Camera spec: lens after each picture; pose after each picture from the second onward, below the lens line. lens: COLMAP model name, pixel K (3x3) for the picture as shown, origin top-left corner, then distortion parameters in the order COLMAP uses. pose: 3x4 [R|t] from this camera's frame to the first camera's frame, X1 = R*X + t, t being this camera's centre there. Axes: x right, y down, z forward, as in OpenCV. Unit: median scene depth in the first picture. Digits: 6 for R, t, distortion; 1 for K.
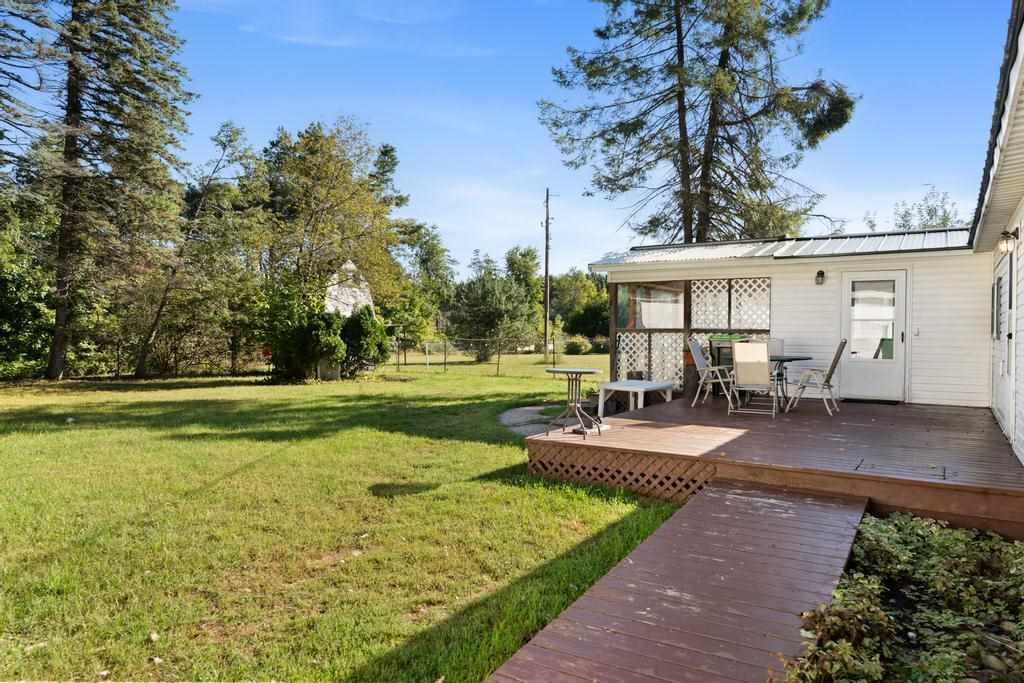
lens RADIAL K [[711.2, 0, 511.9], [0, 711.2, 341.1], [0, 0, 1]] dist [0.003890, 0.002792]
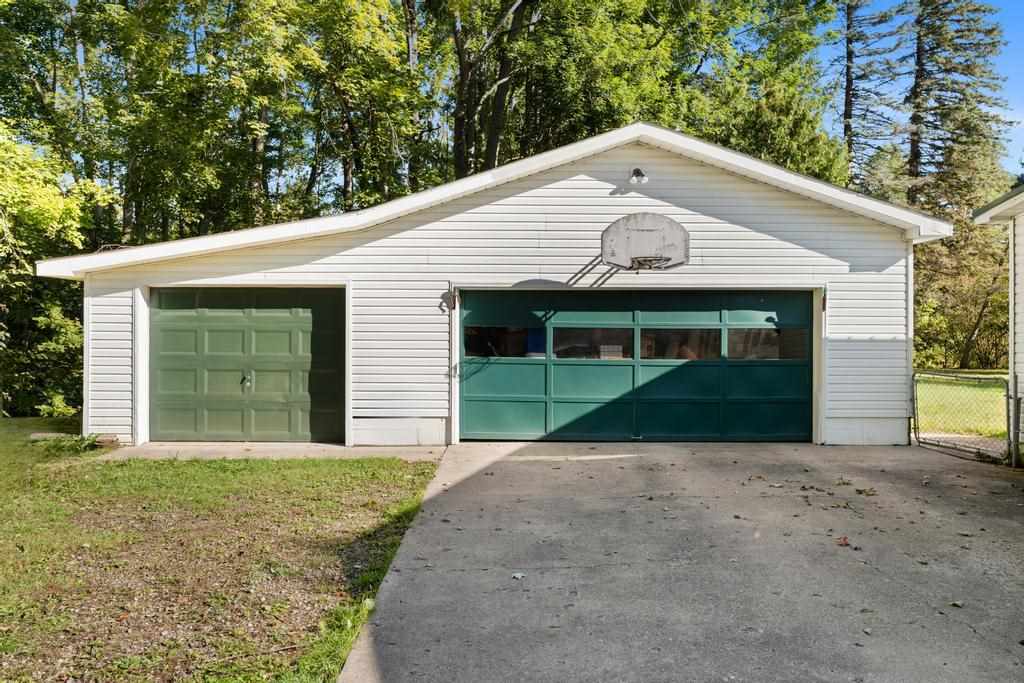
lens RADIAL K [[853.1, 0, 511.6], [0, 853.1, 339.5], [0, 0, 1]] dist [0.006399, 0.003245]
pose [[0.565141, 0.007003, -0.824965, 0.234722], [-0.010383, 0.999945, 0.001375, 0.008876], [0.824929, 0.007789, 0.565182, -0.443453]]
